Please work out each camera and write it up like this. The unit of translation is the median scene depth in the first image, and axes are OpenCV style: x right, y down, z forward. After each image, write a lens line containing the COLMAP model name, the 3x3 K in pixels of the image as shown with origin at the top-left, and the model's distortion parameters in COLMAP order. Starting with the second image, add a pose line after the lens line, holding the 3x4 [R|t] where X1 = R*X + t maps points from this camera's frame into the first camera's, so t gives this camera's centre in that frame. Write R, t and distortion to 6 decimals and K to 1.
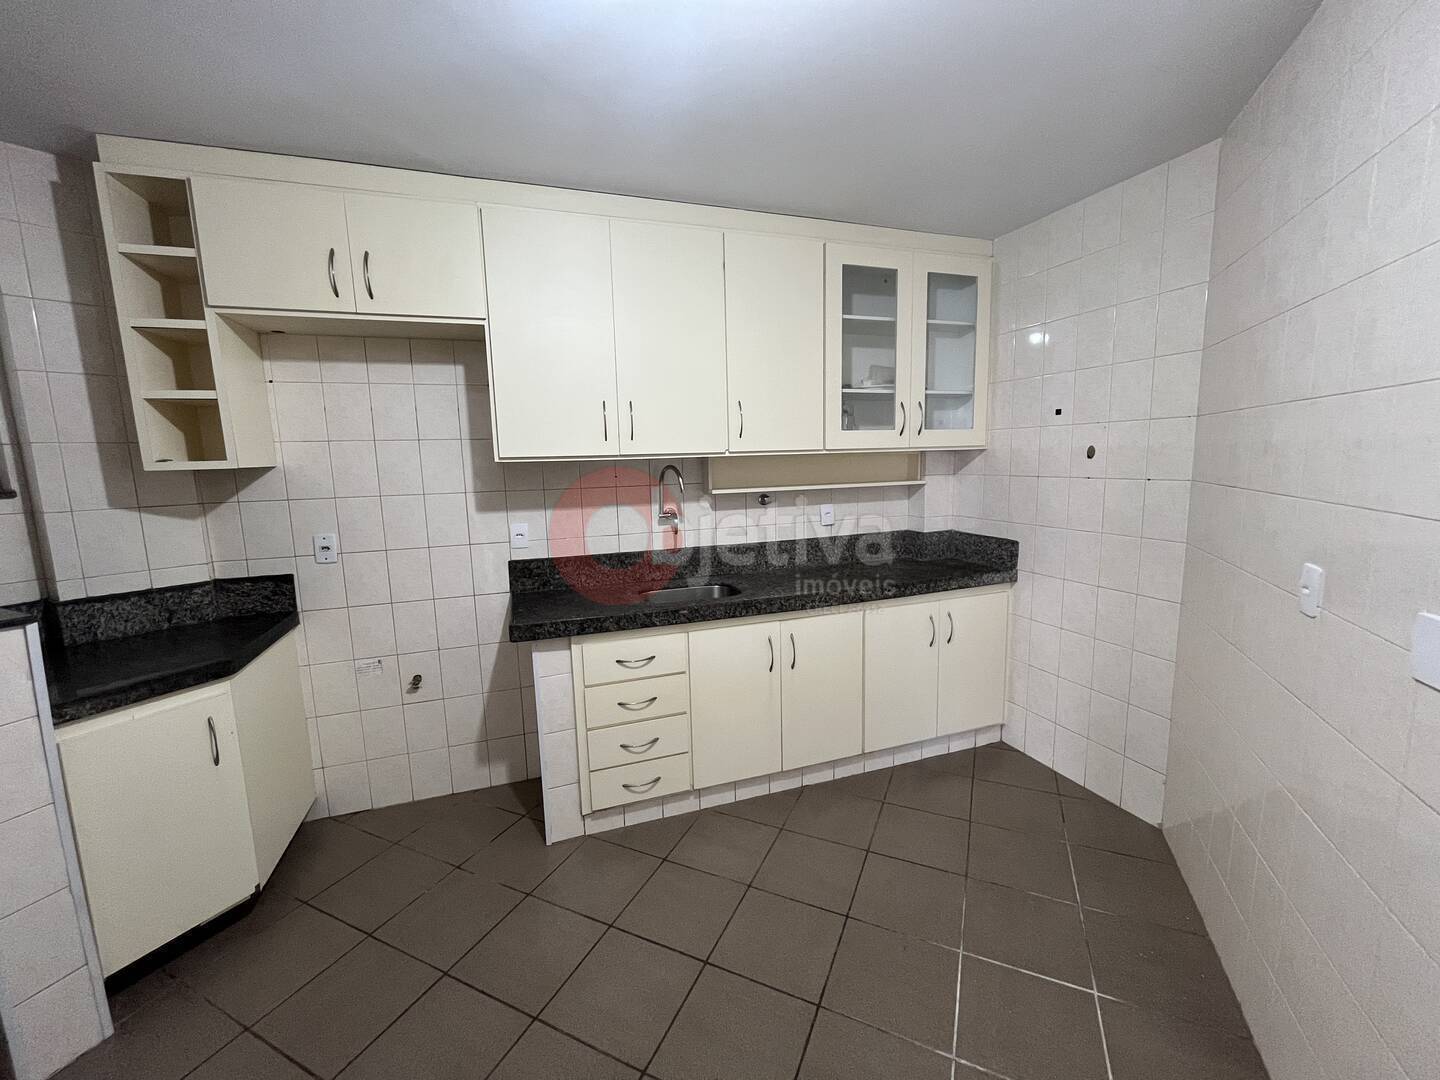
lens RADIAL K [[586.6, 0, 718.7], [0, 586.6, 538.4], [0, 0, 1]] dist [-0.003615, 0.000644]
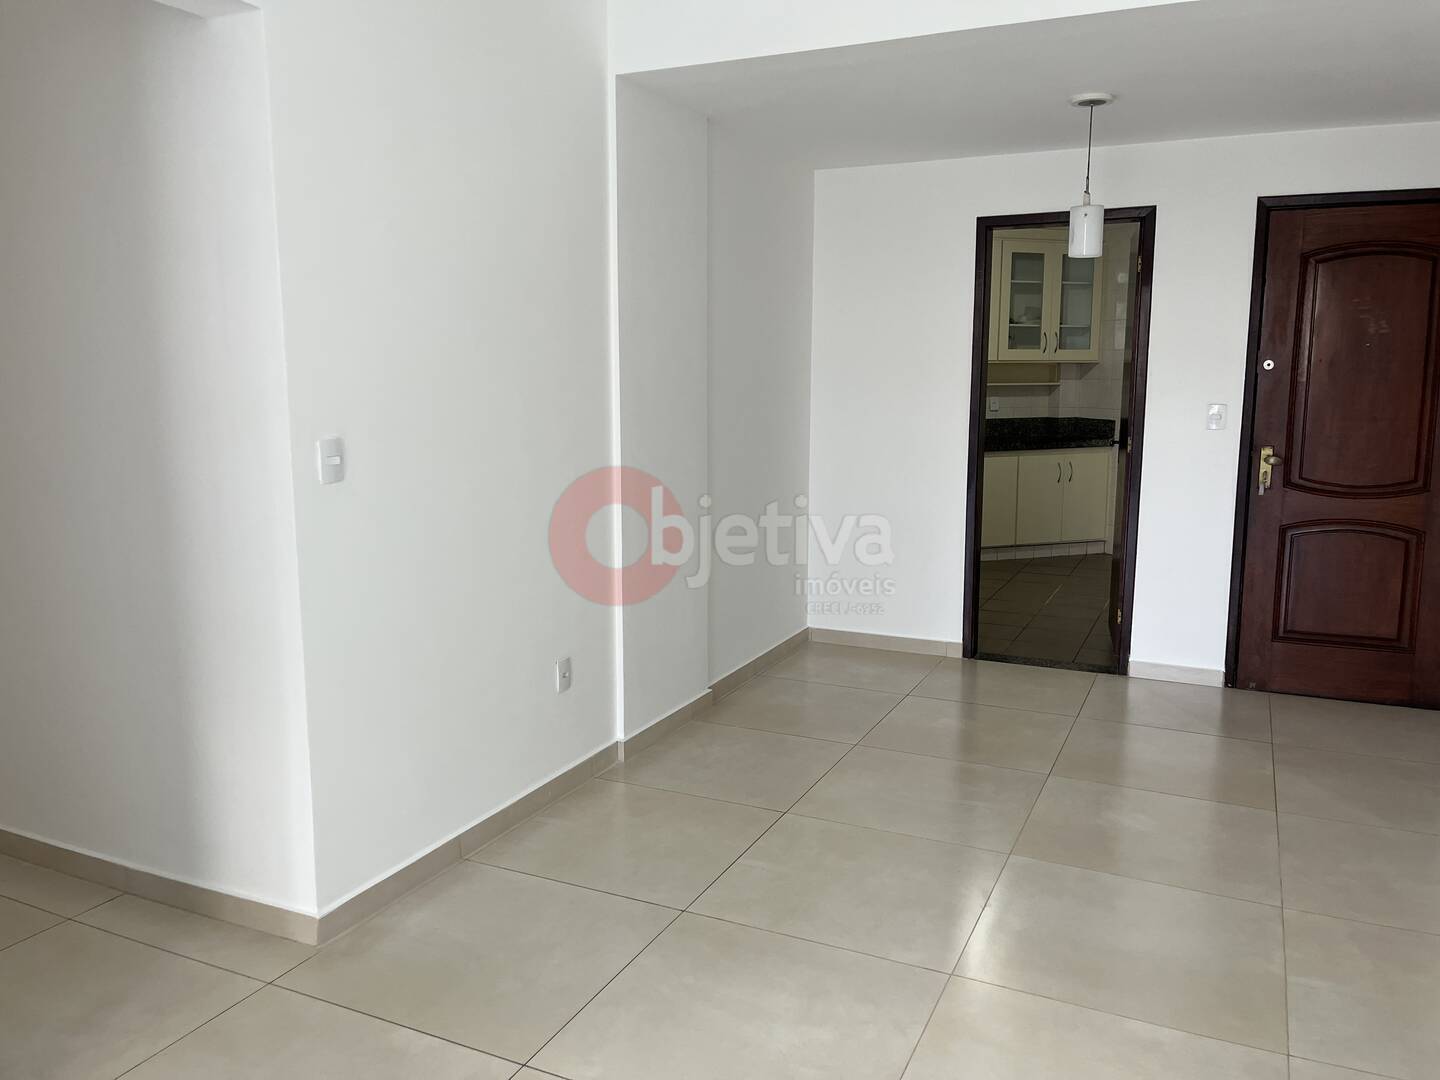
lens RADIAL K [[1096.2, 0, 722.1], [0, 1096.2, 531.3], [0, 0, 1]] dist [0.052454, -0.070658]
pose [[0.999686, 0.024278, 0.006156, -0.619322], [-0.024330, 0.999668, 0.008509, 0.332065], [-0.005947, -0.008656, 0.999945, -2.164947]]
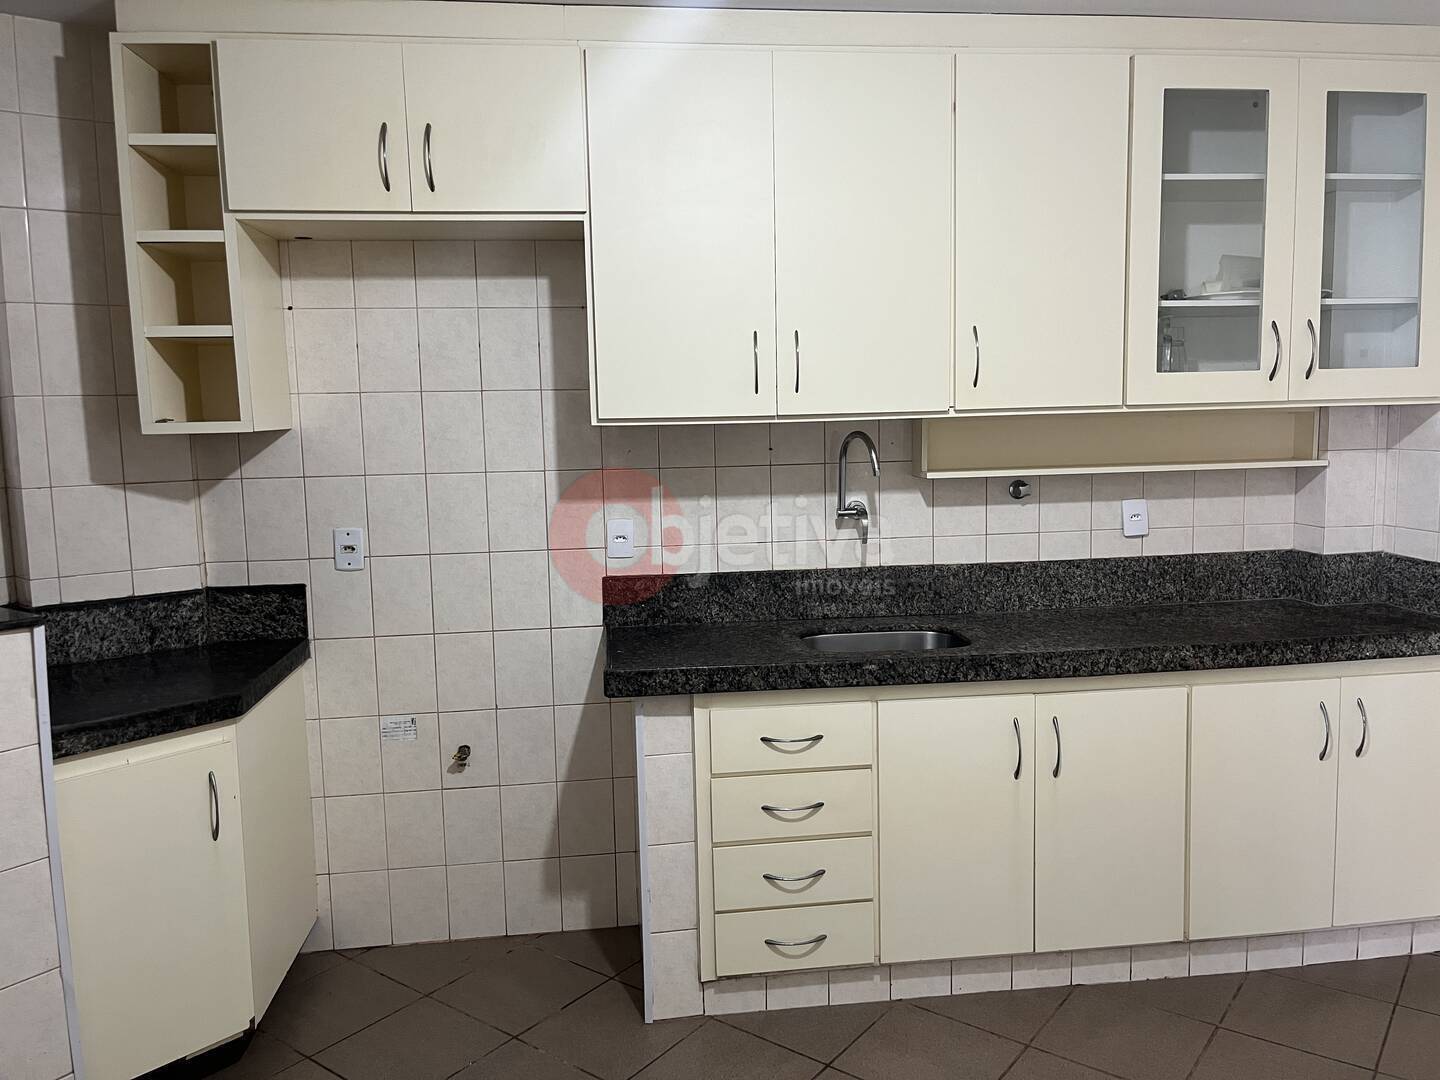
lens RADIAL K [[1096.2, 0, 722.1], [0, 1096.2, 531.3], [0, 0, 1]] dist [0.052454, -0.070658]
pose [[0.975685, 0.026464, -0.217573, 0.032452], [-0.032296, 0.999207, -0.023289, 0.012257], [0.216784, 0.029750, 0.975766, -0.155810]]
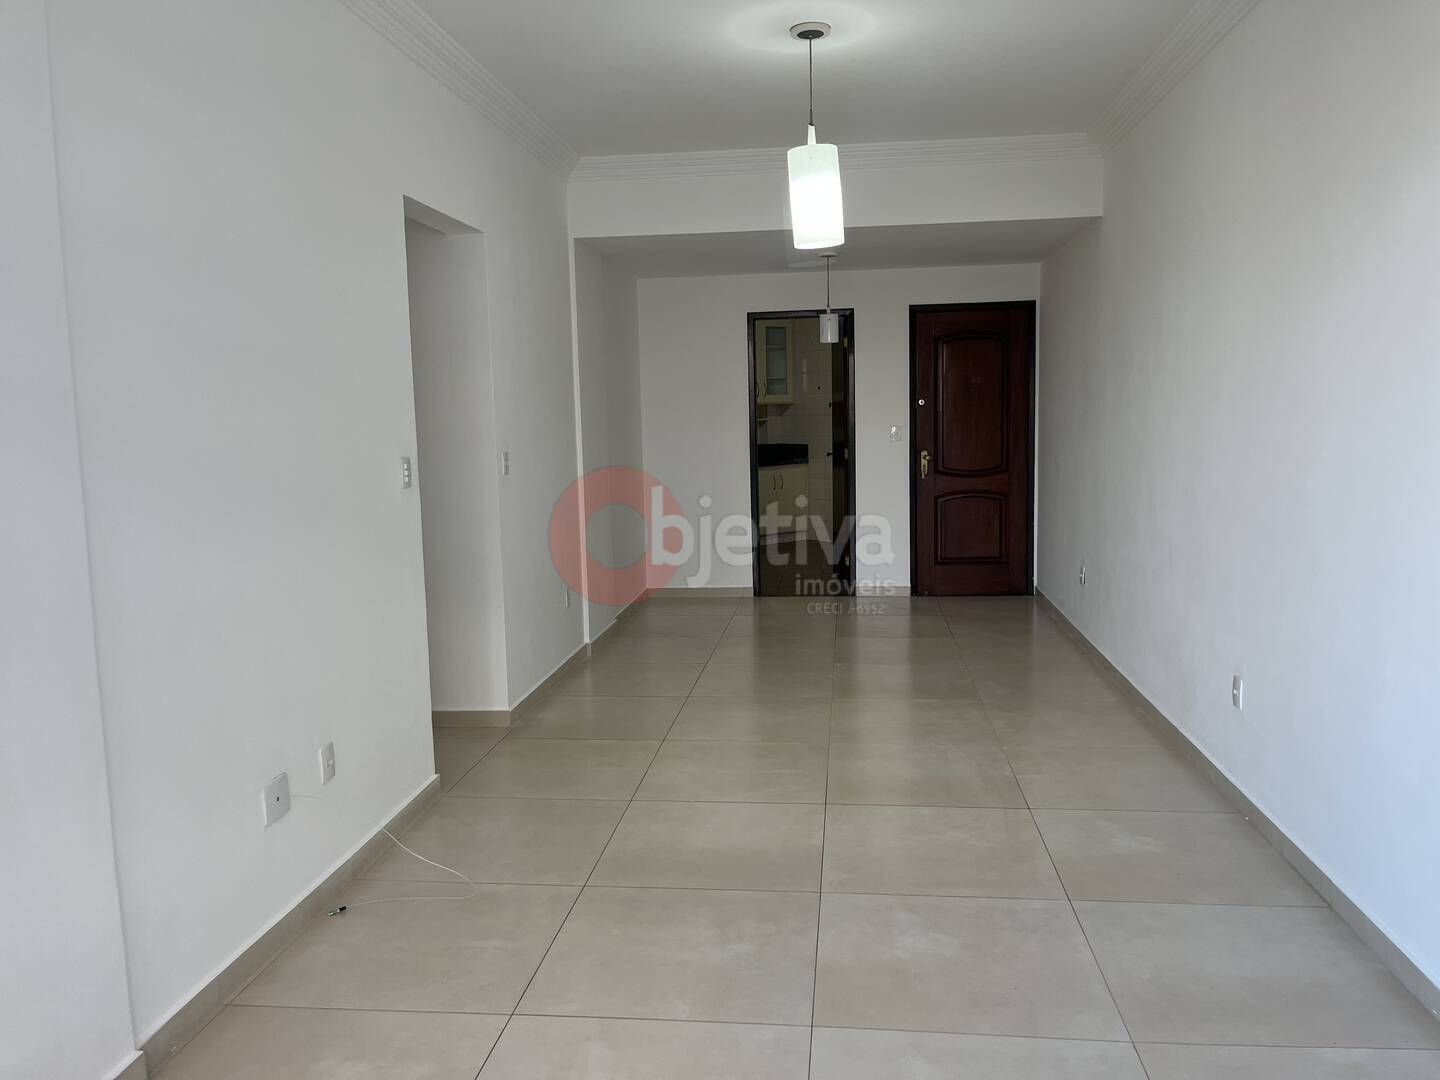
lens RADIAL K [[1084.5, 0, 726.4], [0, 1084.5, 542.8], [0, 0, 1]] dist [-0.000526, 0.000009]
pose [[0.946364, -0.036947, 0.320984, -1.213233], [0.044791, 0.998850, -0.017084, 0.470187], [-0.319984, 0.030545, 0.946930, -3.023217]]
